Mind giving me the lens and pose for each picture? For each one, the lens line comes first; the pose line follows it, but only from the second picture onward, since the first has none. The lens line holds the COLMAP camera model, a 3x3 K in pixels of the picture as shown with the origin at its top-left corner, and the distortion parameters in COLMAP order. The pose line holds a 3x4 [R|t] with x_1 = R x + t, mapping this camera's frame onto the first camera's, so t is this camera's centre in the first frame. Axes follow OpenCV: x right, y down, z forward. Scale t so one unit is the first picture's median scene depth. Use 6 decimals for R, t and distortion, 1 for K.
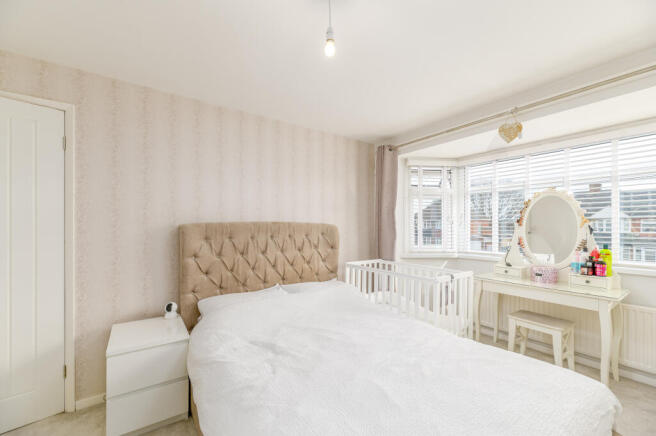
lens RADIAL K [[267.0, 0, 328.1], [0, 267.0, 231.9], [0, 0, 1]] dist [0.000190, 0.000001]
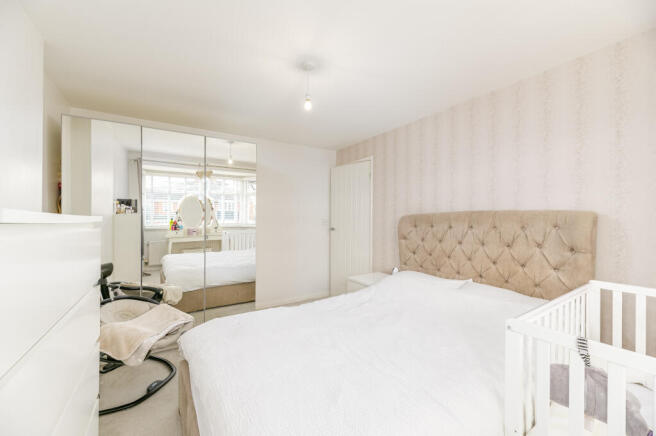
lens RADIAL K [[267.2, 0, 327.3], [0, 267.2, 213.1], [0, 0, 1]] dist [-0.000640, -0.000217]
pose [[-0.055954, -0.013967, -0.998336, 0.794615], [-0.007995, 0.999876, -0.013540, -0.015211], [0.998401, 0.007224, -0.056059, 0.598254]]
